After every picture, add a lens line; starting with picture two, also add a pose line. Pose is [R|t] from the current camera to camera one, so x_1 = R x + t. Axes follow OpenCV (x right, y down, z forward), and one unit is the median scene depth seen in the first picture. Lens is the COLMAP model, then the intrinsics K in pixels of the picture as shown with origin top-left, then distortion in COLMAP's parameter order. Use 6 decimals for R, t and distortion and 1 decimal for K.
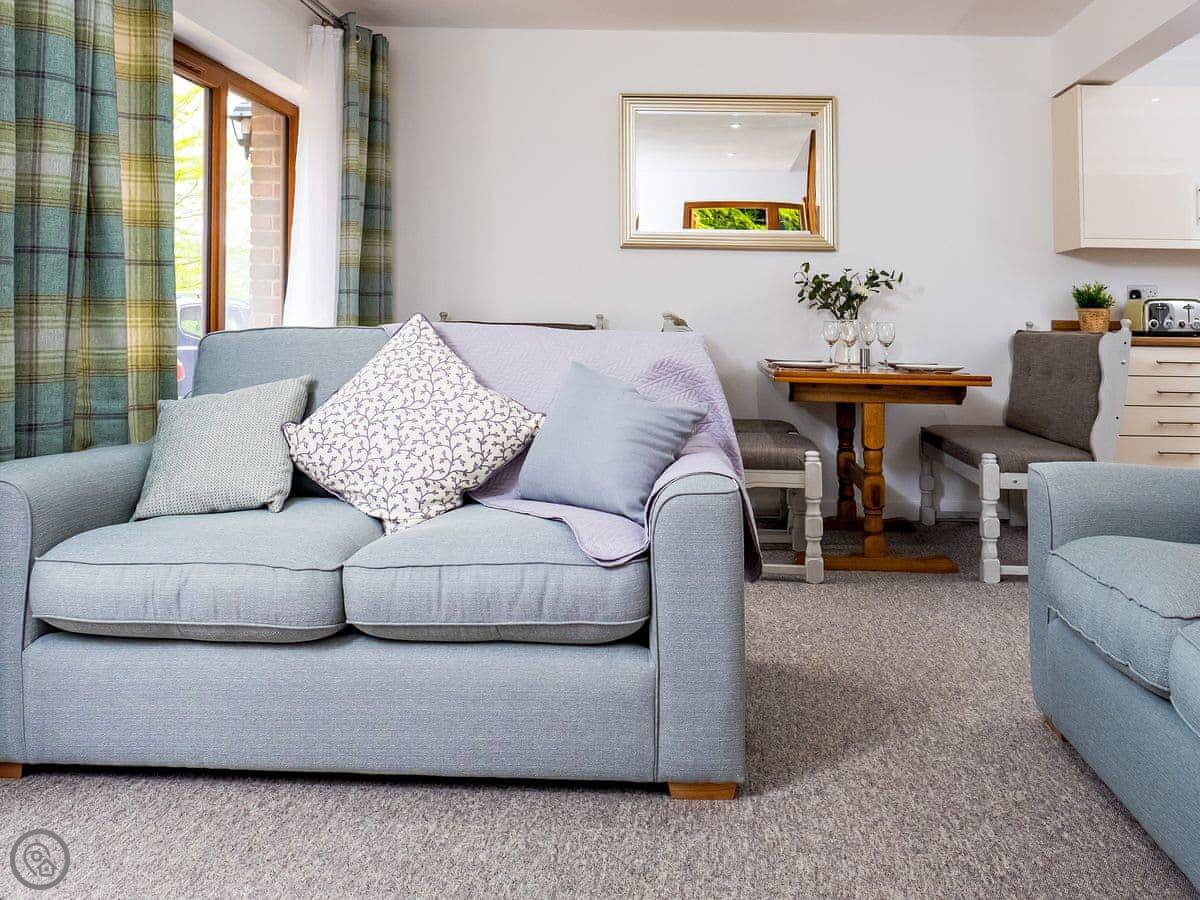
lens RADIAL K [[529.8, 0, 600.0], [0, 529.8, 450.0], [0, 0, 1]] dist [-0.001639, -0.000369]
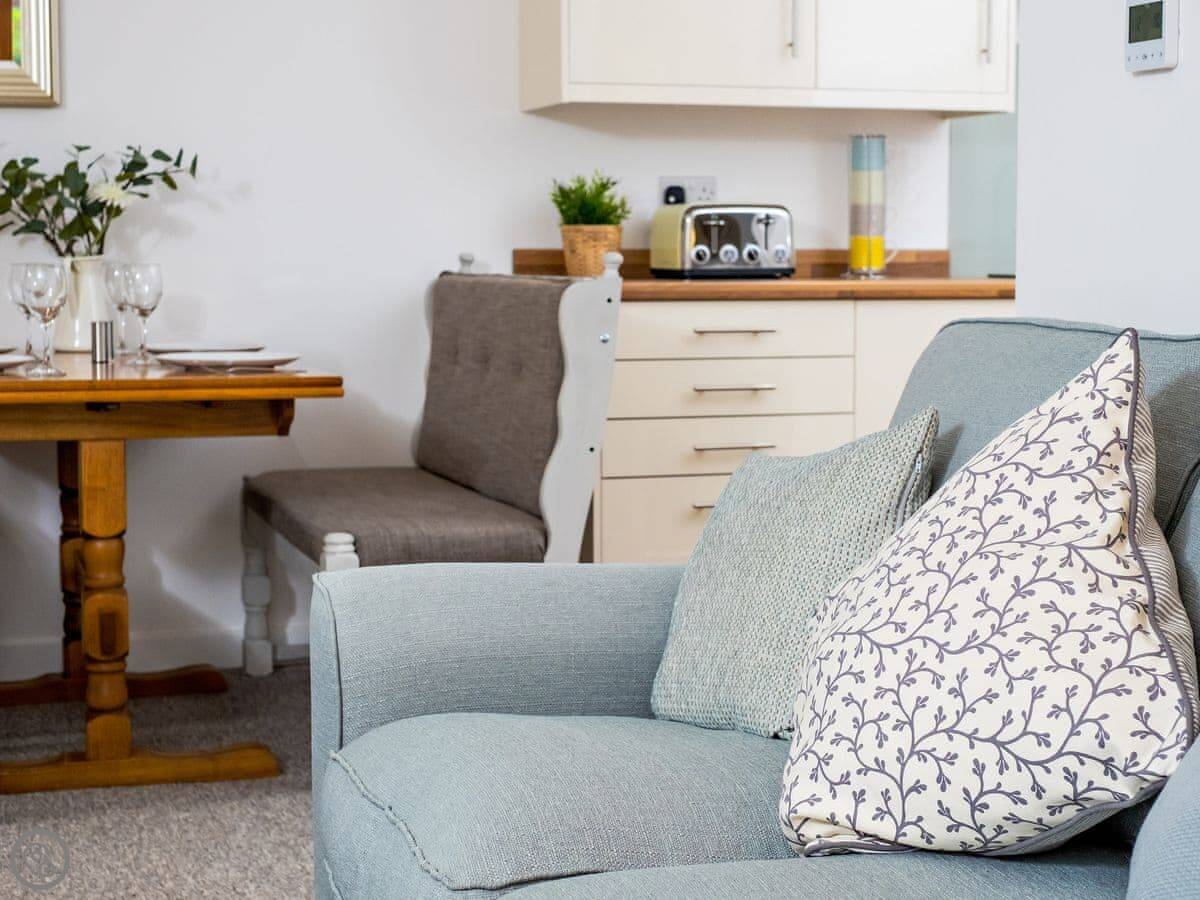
lens RADIAL K [[1004.0, 0, 590.6], [0, 1004.0, 437.0], [0, 0, 1]] dist [-0.002588, -0.000469]
pose [[0.987454, -0.046817, 0.150808, 0.785708], [0.036826, 0.996980, 0.068376, -0.131979], [-0.153554, -0.061964, 0.986196, 0.037503]]
